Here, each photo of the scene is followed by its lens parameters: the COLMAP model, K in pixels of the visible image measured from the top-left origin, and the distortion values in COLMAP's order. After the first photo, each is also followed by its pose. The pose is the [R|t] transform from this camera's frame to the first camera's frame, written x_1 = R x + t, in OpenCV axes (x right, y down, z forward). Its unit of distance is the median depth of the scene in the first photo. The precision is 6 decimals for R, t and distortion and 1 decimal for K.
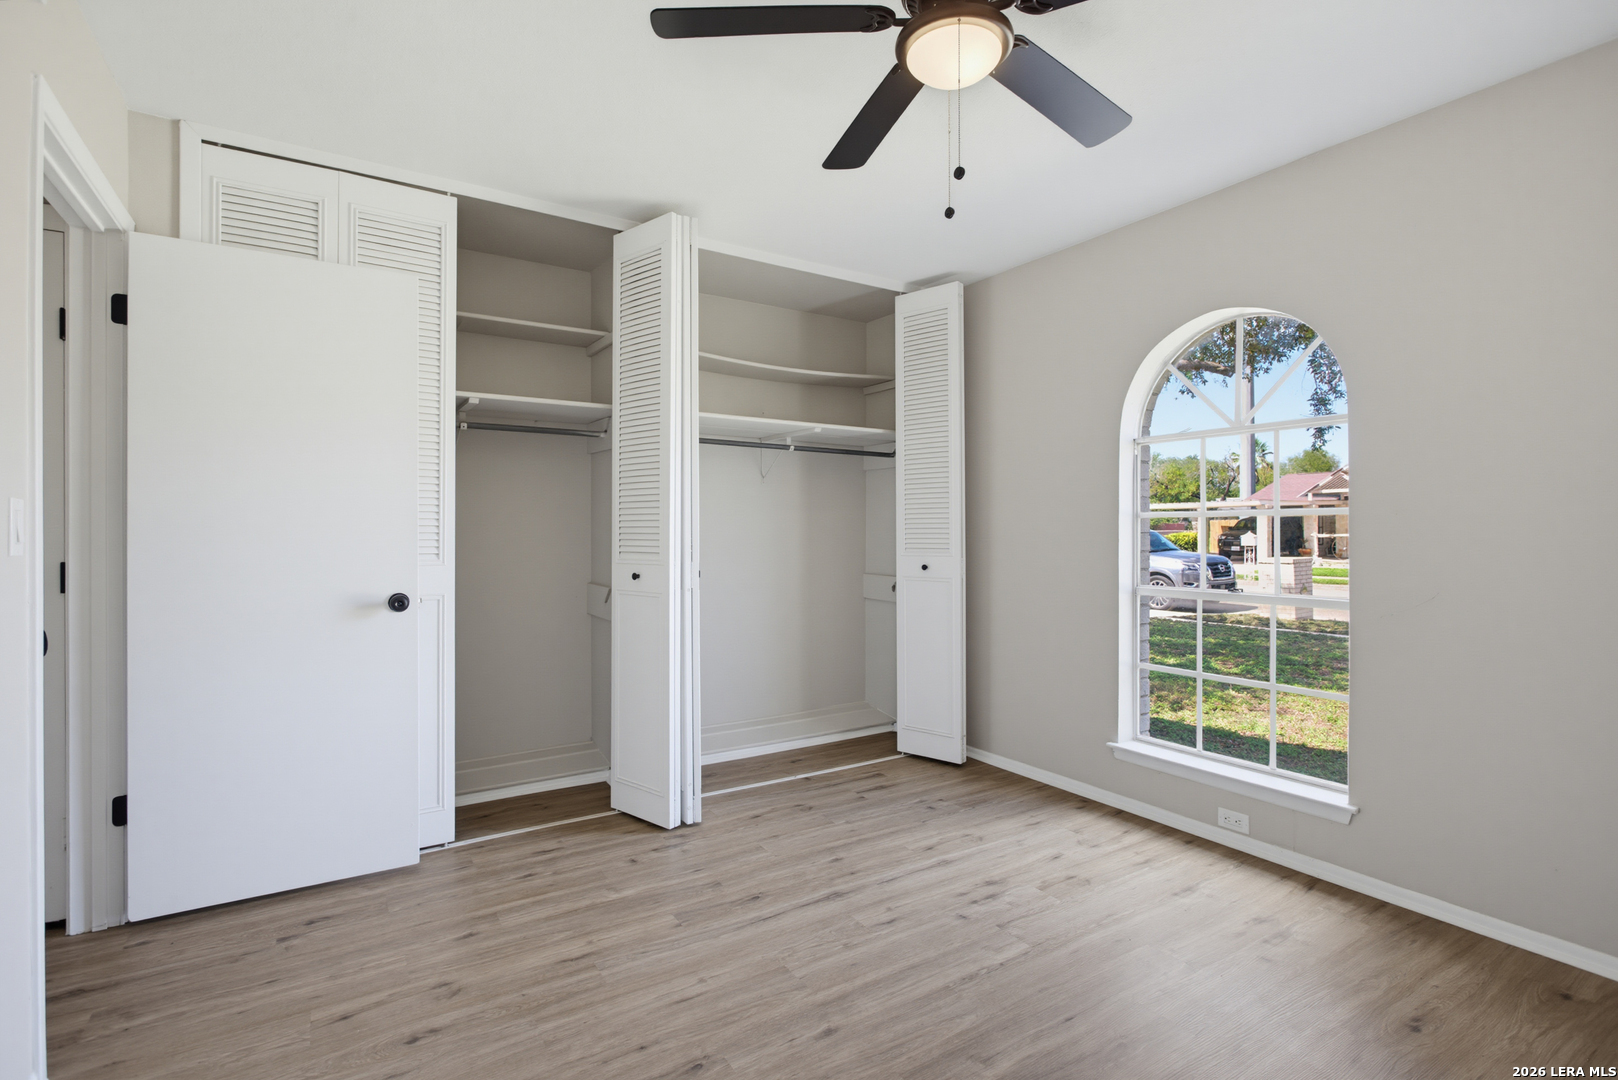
lens RADIAL K [[757.9, 0, 808.9], [0, 757.9, 540.2], [0, 0, 1]] dist [-0.002381, -0.000110]
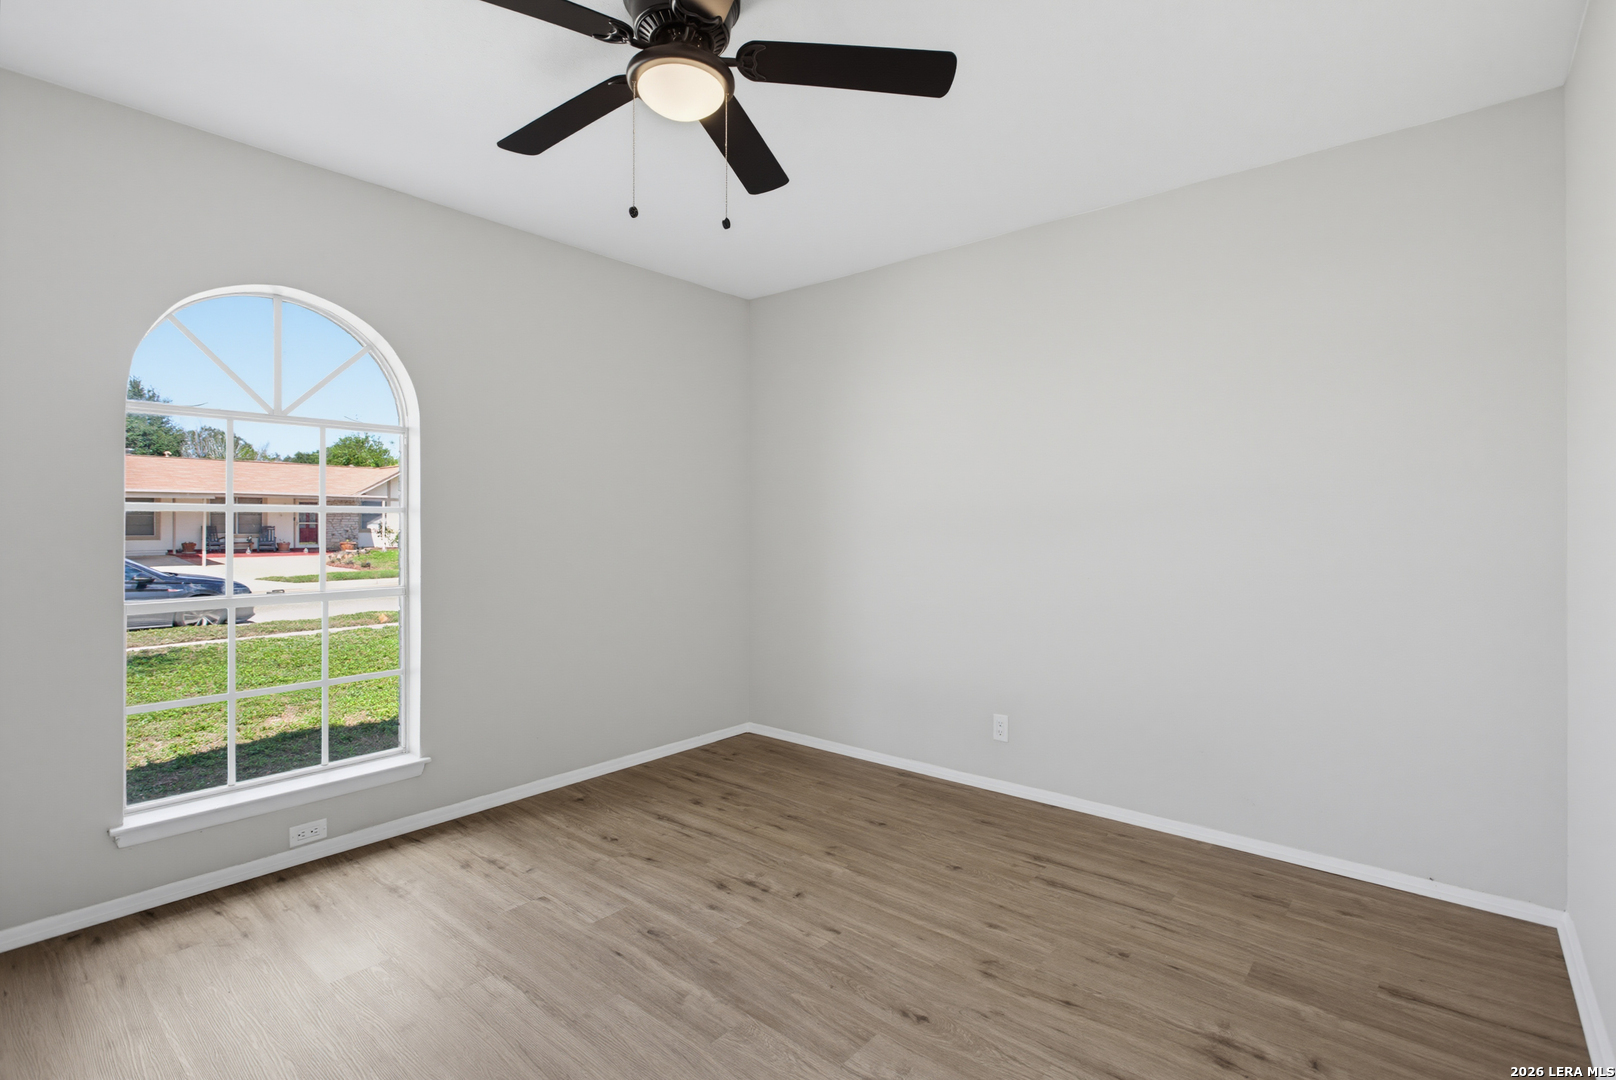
lens RADIAL K [[757.0, 0, 819.5], [0, 757.0, 498.8], [0, 0, 1]] dist [-0.002381, -0.000110]
pose [[-0.308013, 0.037379, 0.950648, -0.539967], [0.013697, 0.999299, -0.034854, -0.005581], [-0.951284, 0.002285, -0.308309, 0.668233]]
